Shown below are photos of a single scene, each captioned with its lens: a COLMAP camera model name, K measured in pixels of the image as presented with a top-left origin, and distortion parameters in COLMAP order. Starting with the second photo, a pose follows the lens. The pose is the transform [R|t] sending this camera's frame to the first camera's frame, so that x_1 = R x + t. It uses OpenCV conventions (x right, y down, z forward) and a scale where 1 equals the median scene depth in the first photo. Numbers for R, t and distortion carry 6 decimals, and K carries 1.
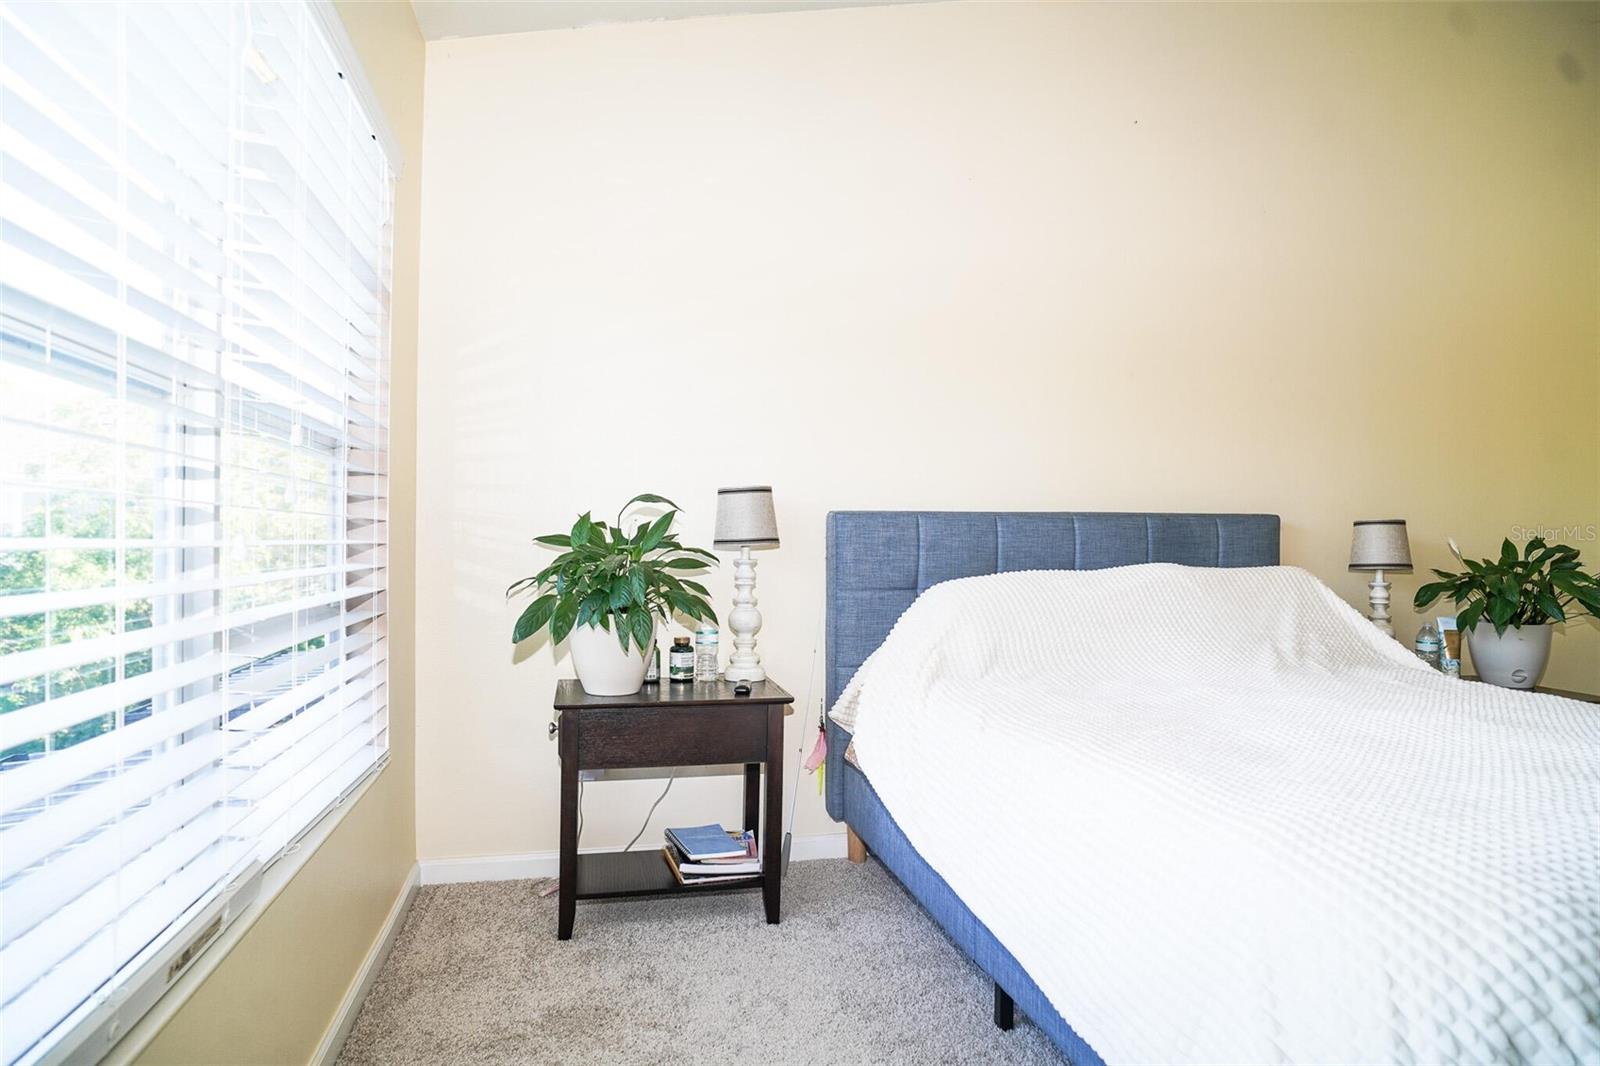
lens RADIAL K [[974.5, 0, 806.0], [0, 974.5, 554.9], [0, 0, 1]] dist [-0.017214, 0.001174]
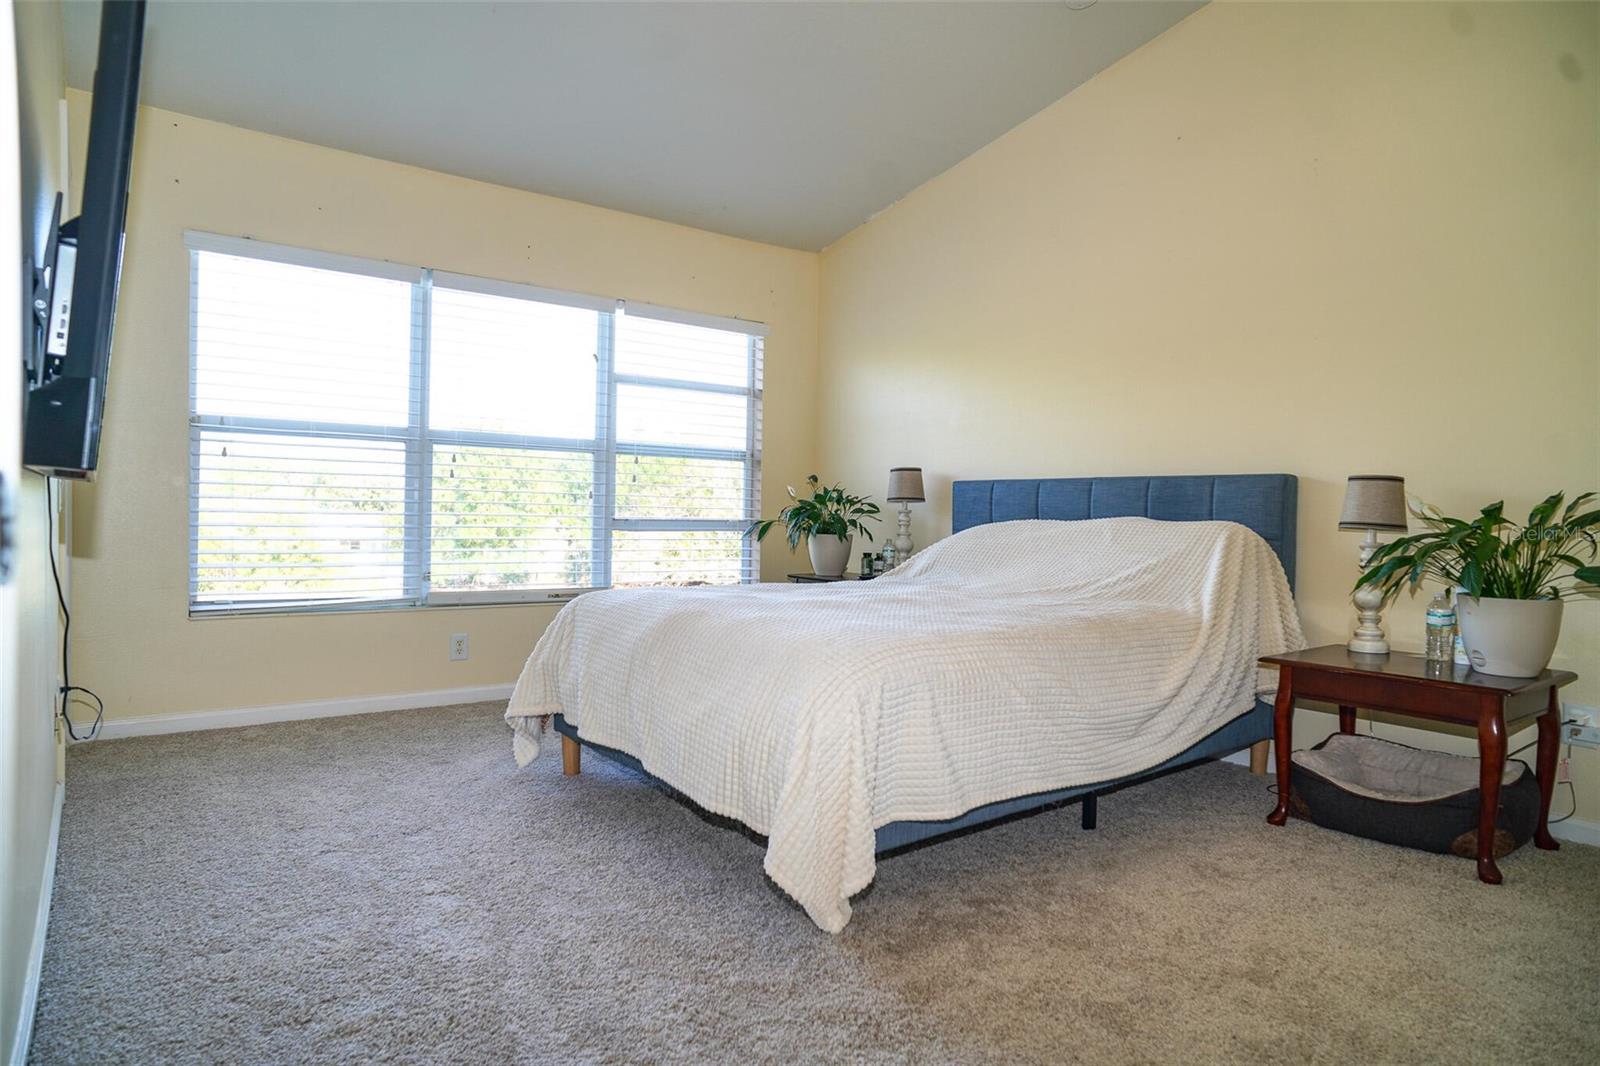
lens RADIAL K [[974.5, 0, 806.0], [0, 974.5, 554.9], [0, 0, 1]] dist [-0.017214, 0.001174]
pose [[0.406086, 0.045119, -0.912720, 1.328735], [-0.039256, 0.998720, 0.031905, 0.033909], [0.912991, 0.022874, 0.407338, 0.107593]]
